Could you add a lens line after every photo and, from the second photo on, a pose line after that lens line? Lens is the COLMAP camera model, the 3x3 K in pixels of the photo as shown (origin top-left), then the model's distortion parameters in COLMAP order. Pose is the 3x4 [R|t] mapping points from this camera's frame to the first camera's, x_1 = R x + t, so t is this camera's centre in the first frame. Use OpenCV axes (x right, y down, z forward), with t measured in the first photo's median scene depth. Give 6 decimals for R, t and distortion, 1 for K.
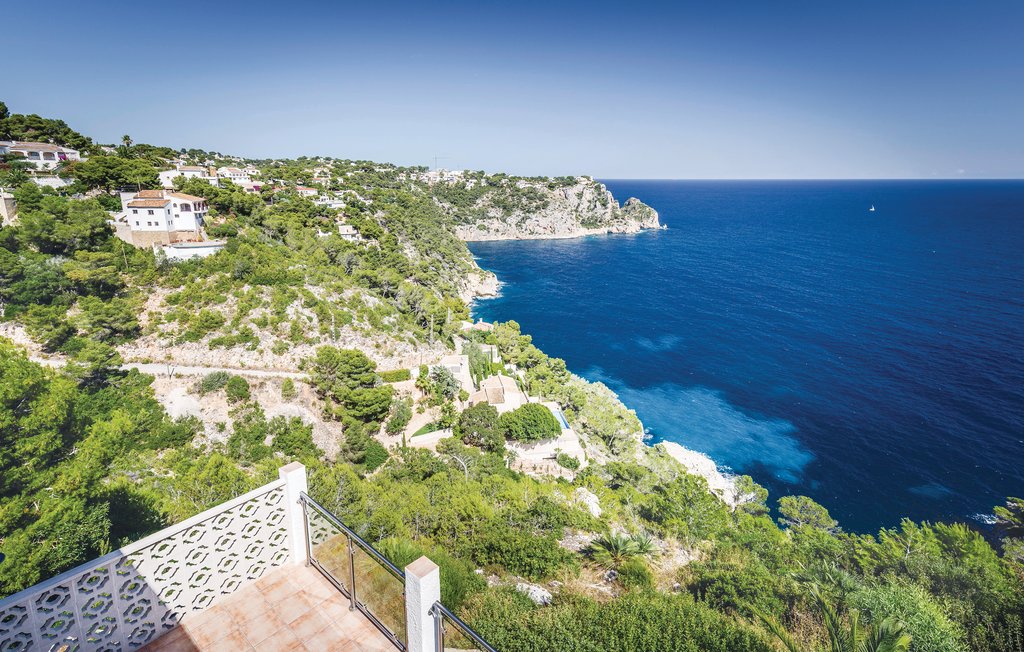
lens RADIAL K [[513.1, 0, 512.3], [0, 513.1, 296.1], [0, 0, 1]] dist [0.028771, -0.001342]
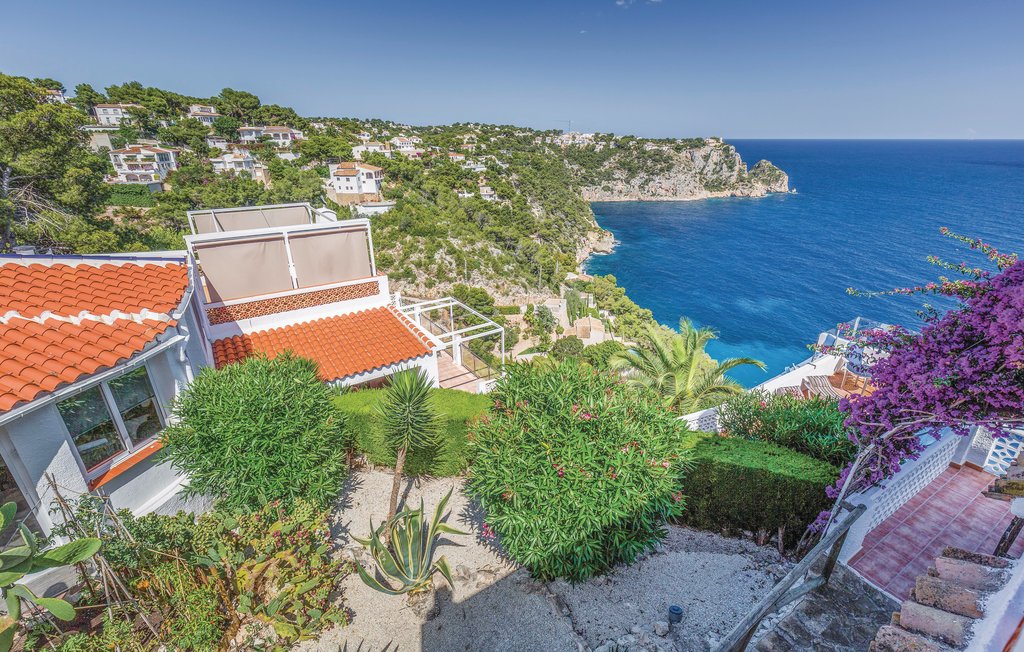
lens RADIAL K [[460.6, 0, 513.7], [0, 460.6, 334.9], [0, 0, 1]] dist [-0.001382, -0.000147]
pose [[0.964537, 0.094098, -0.246604, 0.060482], [-0.048112, 0.981320, 0.186271, -0.003149], [0.259525, -0.167801, 0.951047, -0.099719]]
